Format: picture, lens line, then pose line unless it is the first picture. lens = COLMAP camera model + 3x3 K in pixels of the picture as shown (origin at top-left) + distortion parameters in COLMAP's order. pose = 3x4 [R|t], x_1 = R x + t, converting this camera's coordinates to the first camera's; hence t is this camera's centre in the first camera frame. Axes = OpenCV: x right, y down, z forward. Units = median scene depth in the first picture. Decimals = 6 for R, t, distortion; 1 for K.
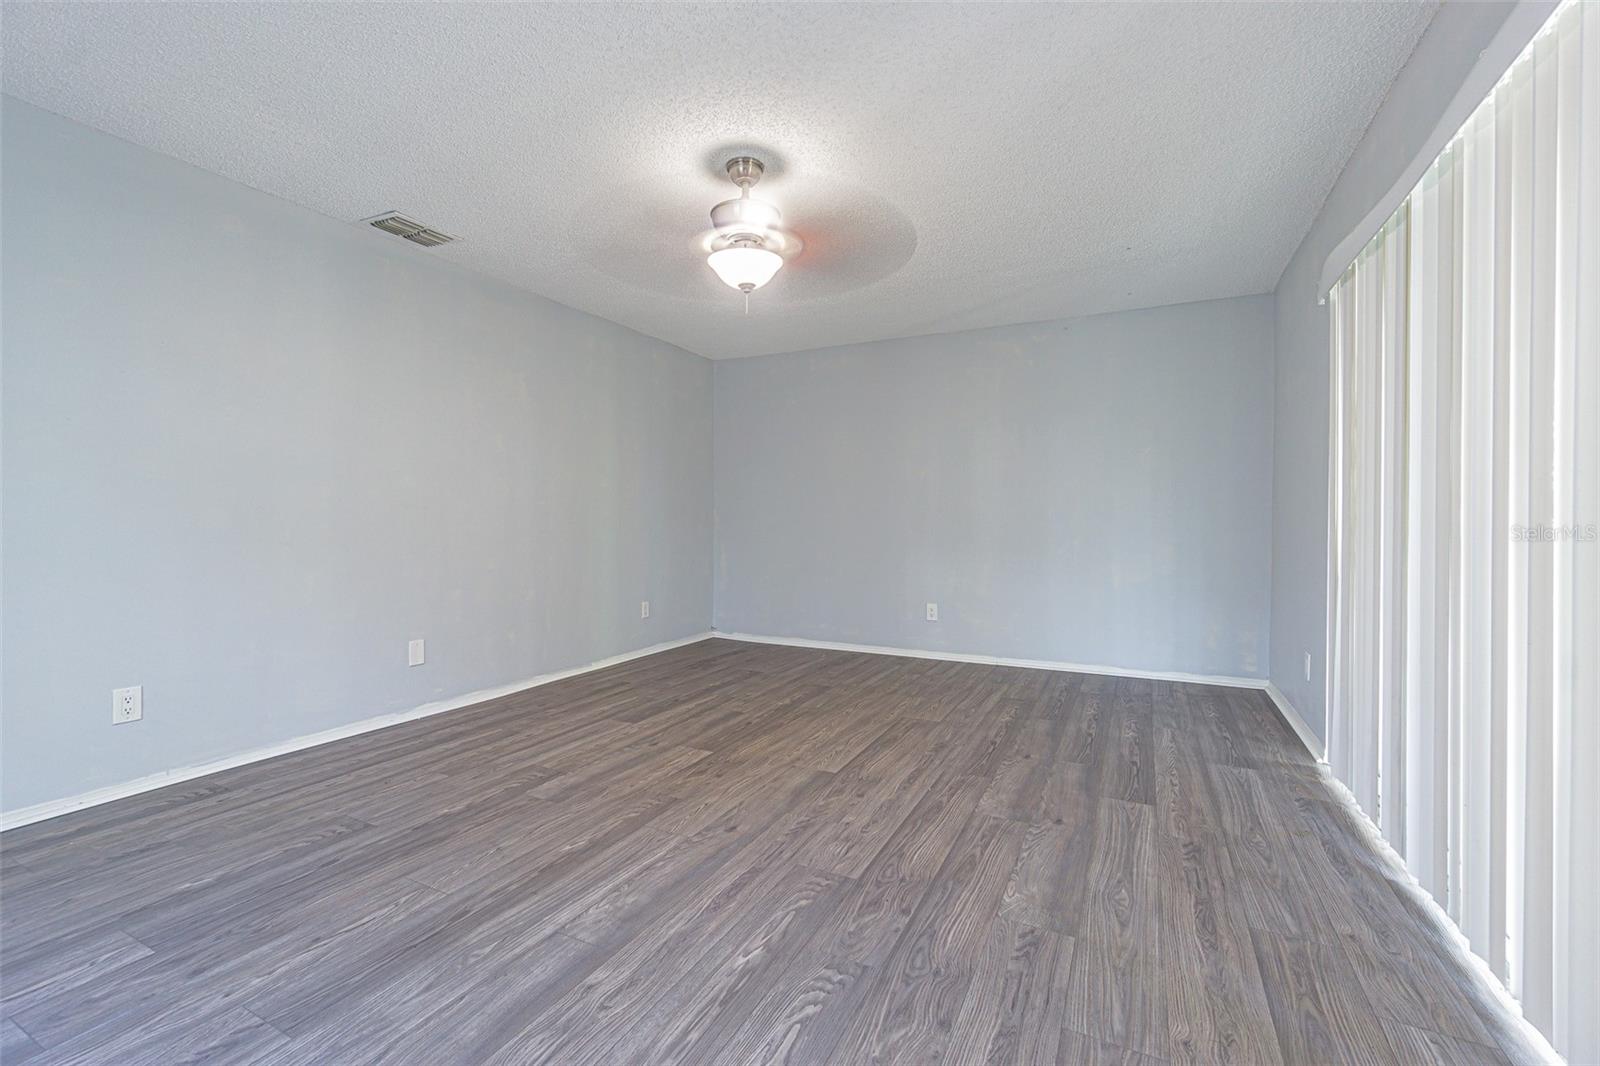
lens RADIAL K [[689.3, 0, 789.3], [0, 689.3, 525.7], [0, 0, 1]] dist [-0.002174, 0.000831]
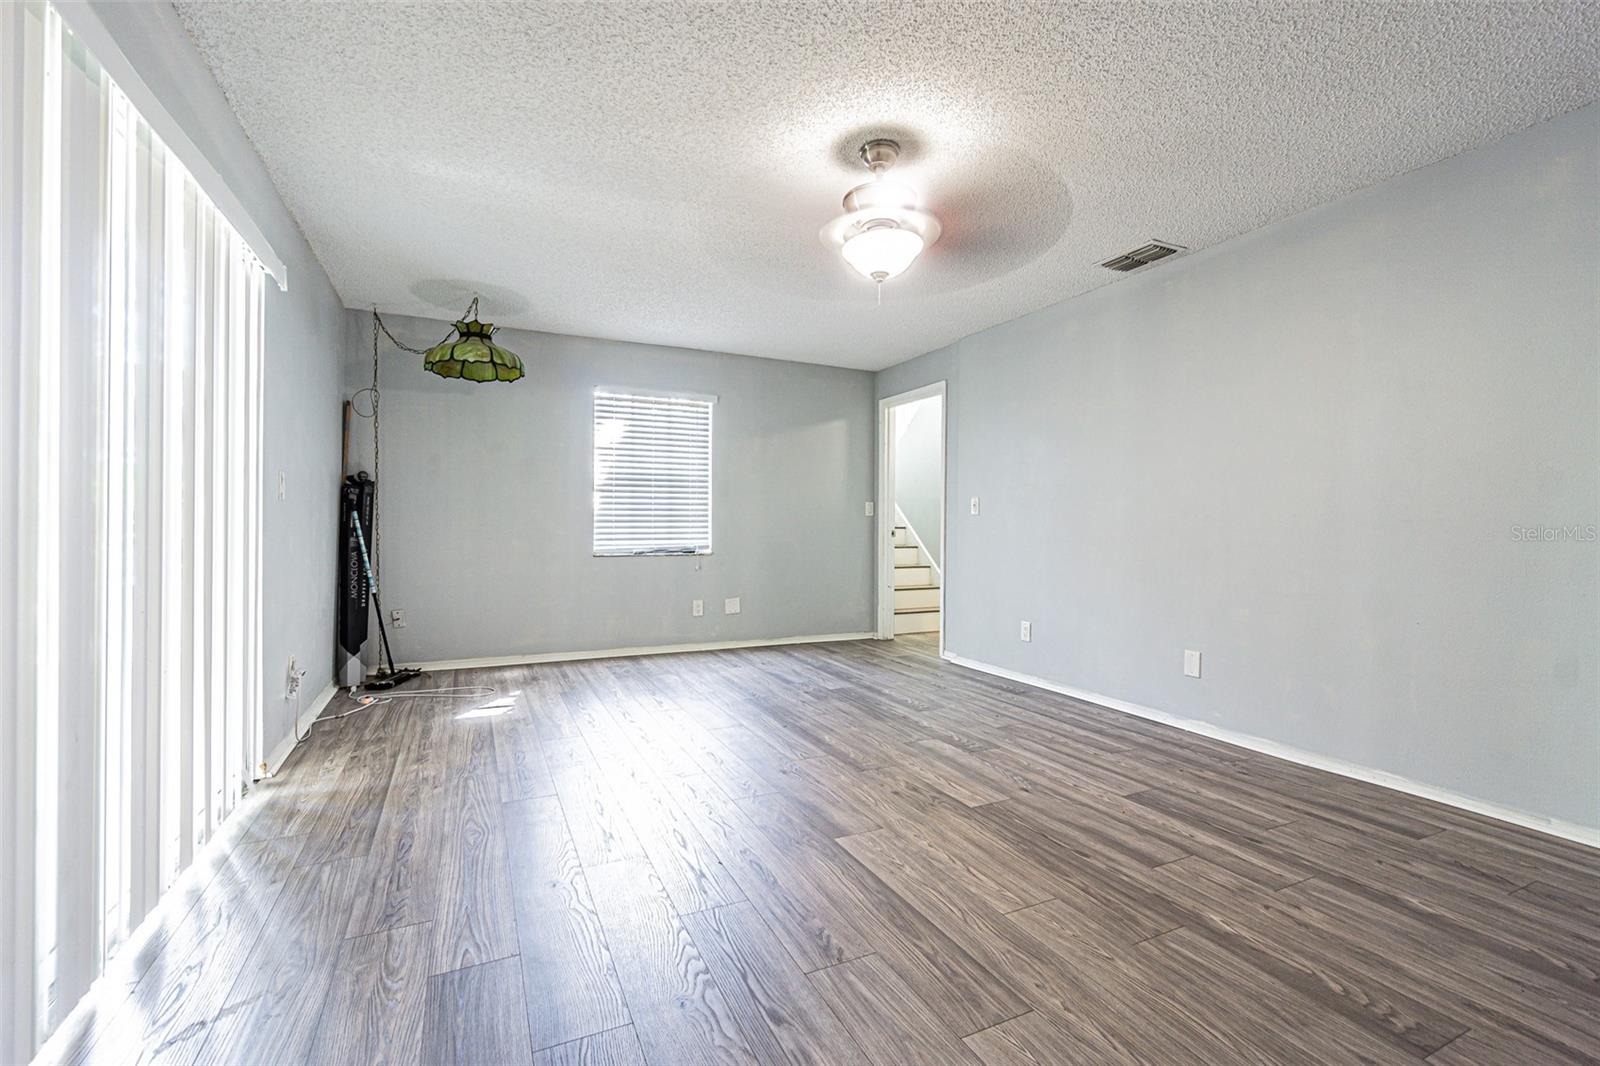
lens RADIAL K [[689.3, 0, 789.3], [0, 689.3, 525.7], [0, 0, 1]] dist [-0.002174, 0.000831]
pose [[-0.615430, -0.008797, -0.788143, 0.673775], [-0.015630, 0.999877, 0.001044, -0.003460], [0.788037, 0.012961, -0.615492, 1.333974]]
